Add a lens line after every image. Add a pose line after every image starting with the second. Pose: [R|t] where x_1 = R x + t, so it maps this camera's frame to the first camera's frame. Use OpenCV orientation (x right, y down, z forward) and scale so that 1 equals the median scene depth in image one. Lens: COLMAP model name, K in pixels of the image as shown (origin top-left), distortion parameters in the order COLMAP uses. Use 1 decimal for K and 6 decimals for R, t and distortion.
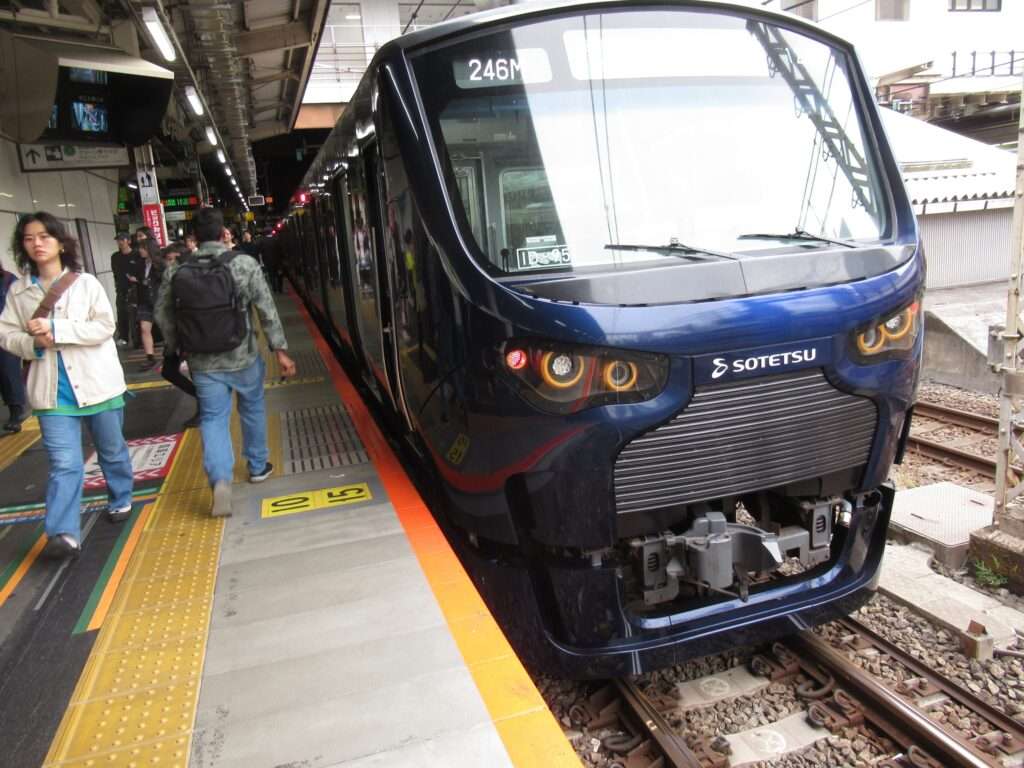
lens RADIAL K [[772.5, 0, 512.4], [0, 772.5, 381.1], [0, 0, 1]] dist [-0.002379, 0.001064]
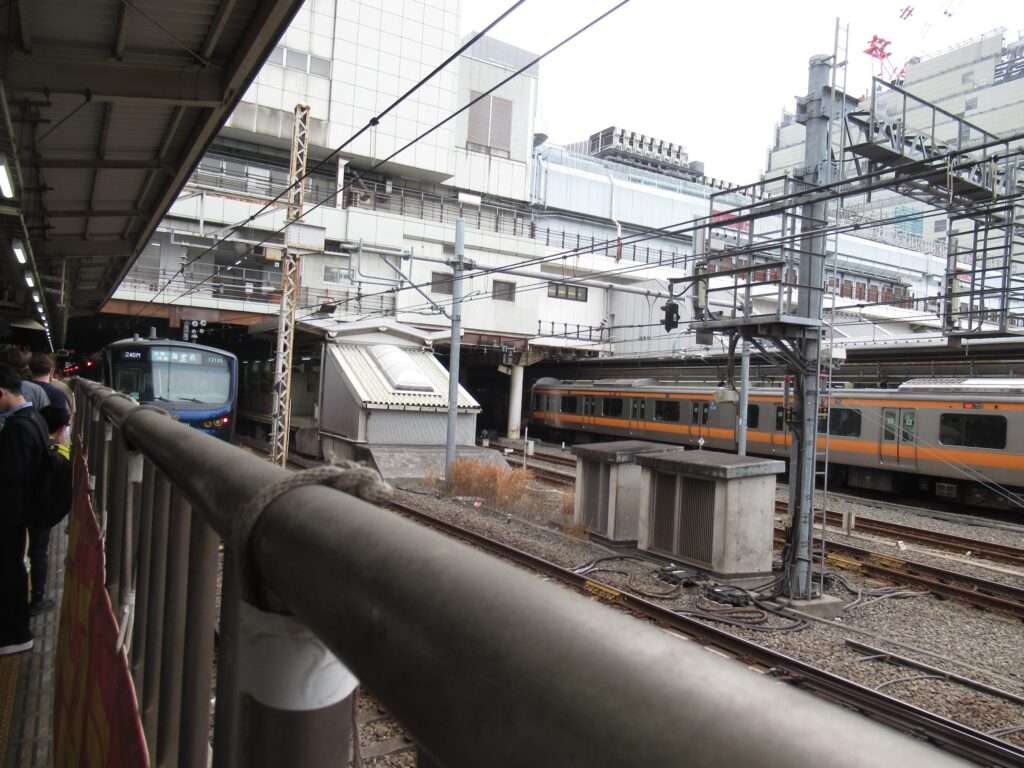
lens RADIAL K [[772.5, 0, 512.1], [0, 772.5, 389.2], [0, 0, 1]] dist [-0.002379, 0.001064]
pose [[0.966739, 0.127936, 0.221468, 0.329504], [-0.079759, 0.973524, -0.214220, 0.160430], [-0.243011, 0.189431, 0.951347, -1.104088]]
